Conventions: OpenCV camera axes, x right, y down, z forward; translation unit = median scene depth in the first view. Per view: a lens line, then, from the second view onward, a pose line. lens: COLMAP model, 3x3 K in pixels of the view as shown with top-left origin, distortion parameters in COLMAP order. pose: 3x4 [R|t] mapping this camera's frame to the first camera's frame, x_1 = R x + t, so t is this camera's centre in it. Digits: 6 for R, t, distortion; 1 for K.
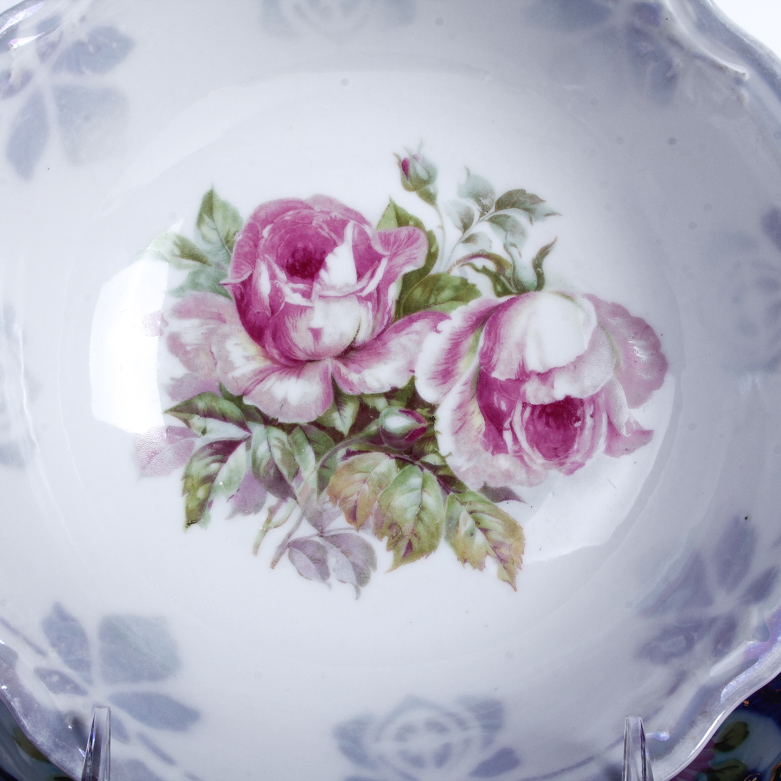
lens RADIAL K [[1331.7, 0, 391.6], [0, 1331.7, 396.7], [0, 0, 1]] dist [-0.087065, 0.000000]
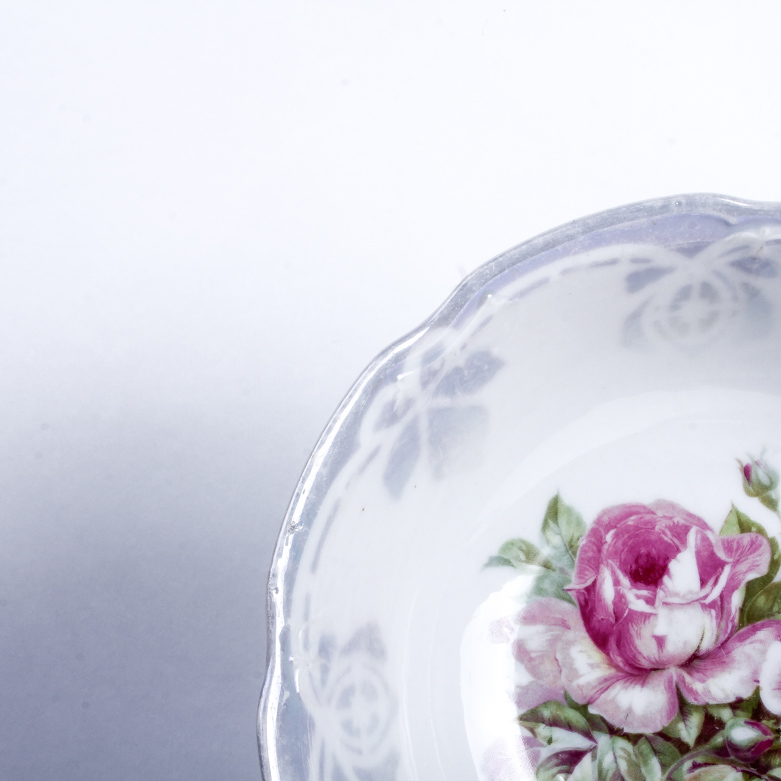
lens RADIAL K [[1331.7, 0, 386.0], [0, 1331.7, 391.9], [0, 0, 1]] dist [-0.087065, 0.000000]
pose [[0.997827, 0.014315, -0.064317, -0.202197], [-0.019830, 0.996102, -0.085954, -0.145397], [0.062836, 0.087043, 0.994221, -0.012997]]
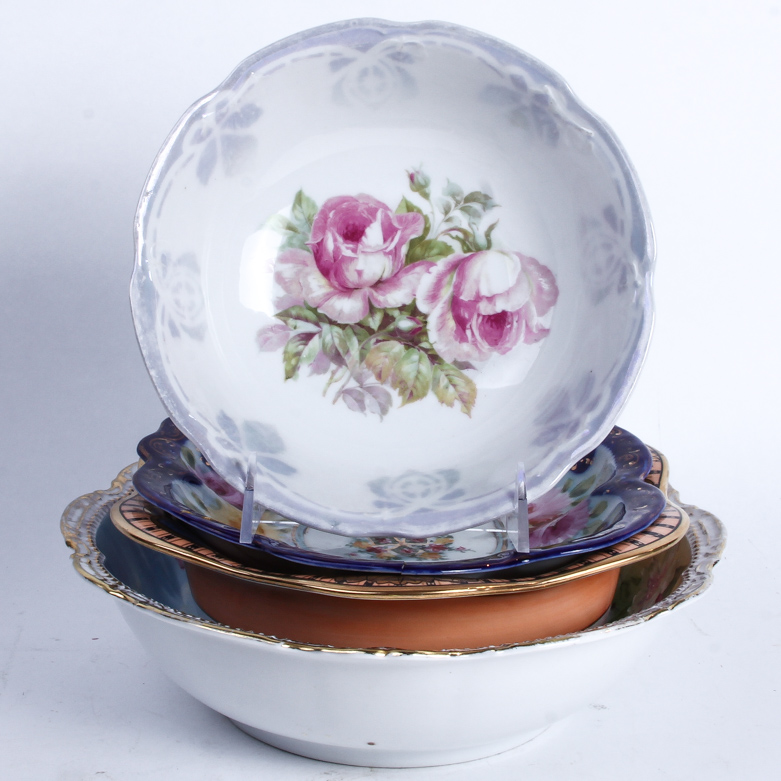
lens RADIAL K [[1947.4, 0, 392.9], [0, 1947.4, 386.9], [0, 0, 1]] dist [-0.138736, 0.000000]
pose [[0.999710, 0.012079, -0.020810, 0.042003], [-0.012603, 0.999602, -0.025240, 0.166695], [0.020497, 0.025495, 0.999465, -1.553780]]
